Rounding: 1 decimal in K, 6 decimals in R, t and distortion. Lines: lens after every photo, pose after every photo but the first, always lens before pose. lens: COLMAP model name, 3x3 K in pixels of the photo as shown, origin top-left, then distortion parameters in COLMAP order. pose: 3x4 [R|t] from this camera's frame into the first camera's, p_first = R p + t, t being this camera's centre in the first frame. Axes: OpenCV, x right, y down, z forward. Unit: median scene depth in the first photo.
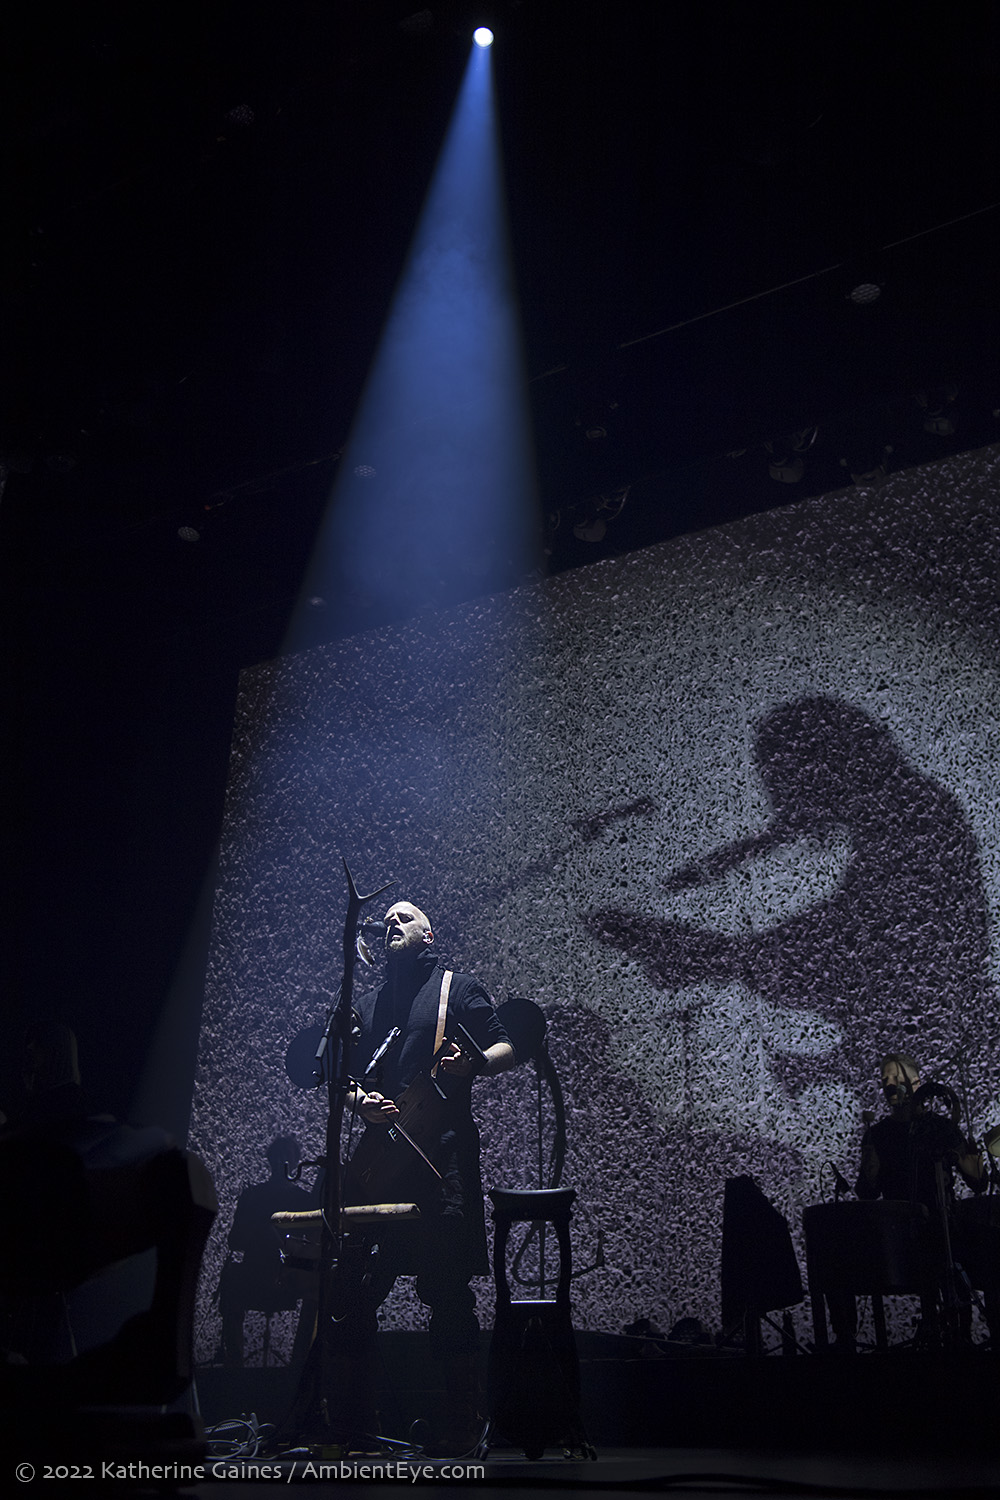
lens RADIAL K [[1402.8, 0, 485.4], [0, 1402.8, 773.0], [0, 0, 1]] dist [-0.001545, 0.000000]
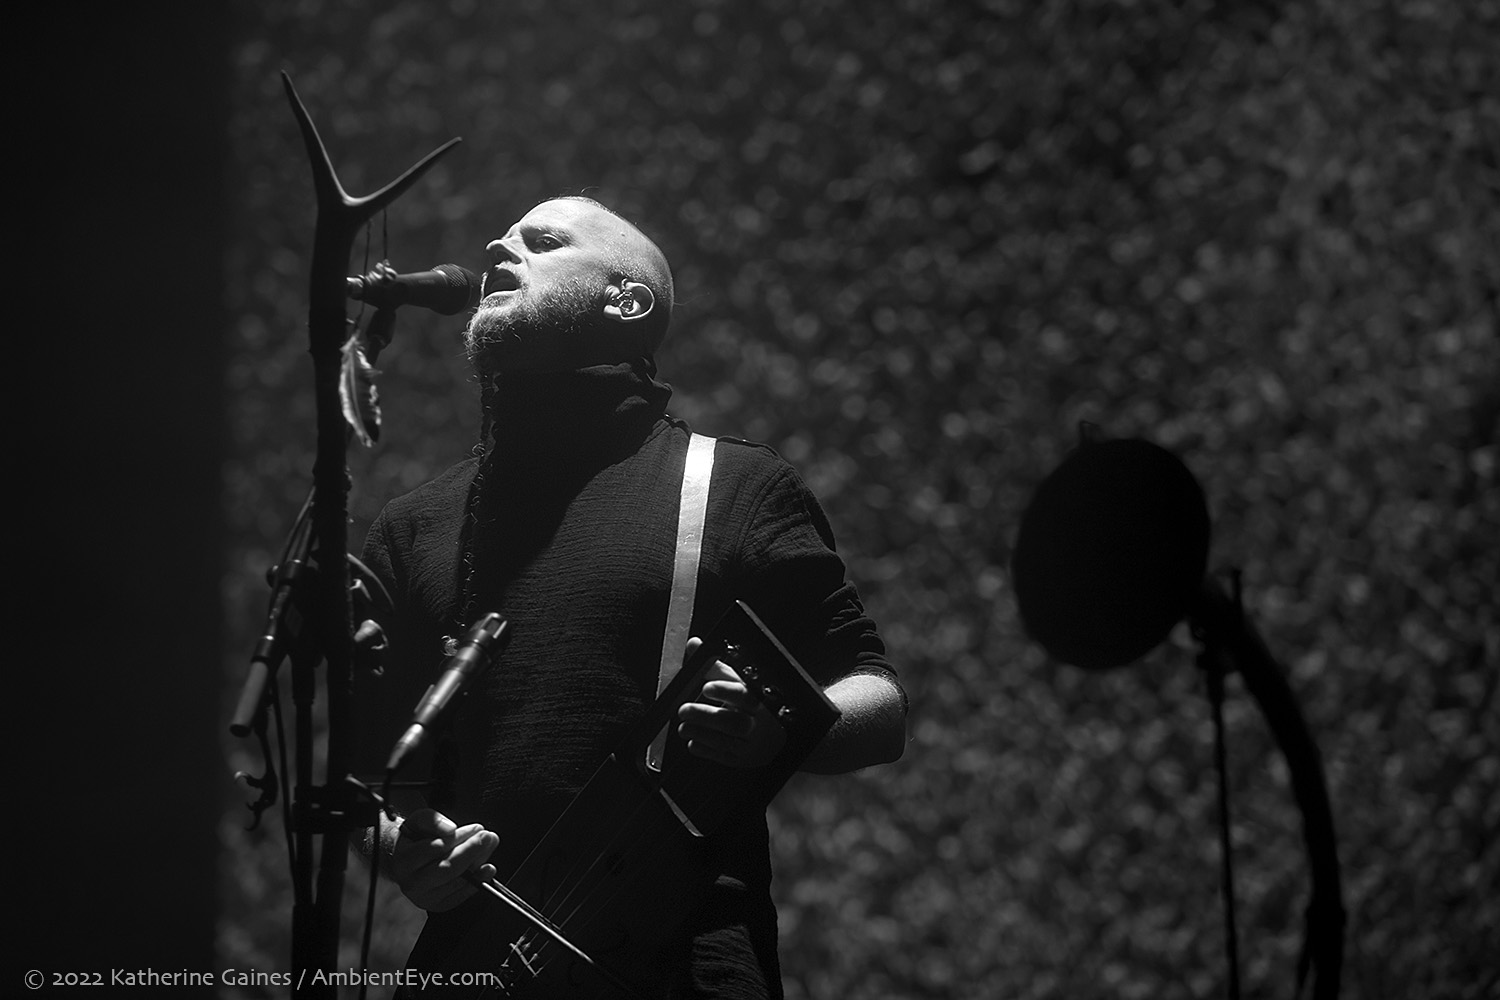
lens RADIAL K [[5852.9, 0, 738.1], [0, 5852.9, 487.0], [0, 0, 1]] dist [0.440292, 0.000000]
pose [[0.985054, -0.069878, -0.157437, 0.084598], [0.098000, 0.979024, 0.178630, -0.030874], [0.141652, -0.191389, 0.971239, -0.104505]]
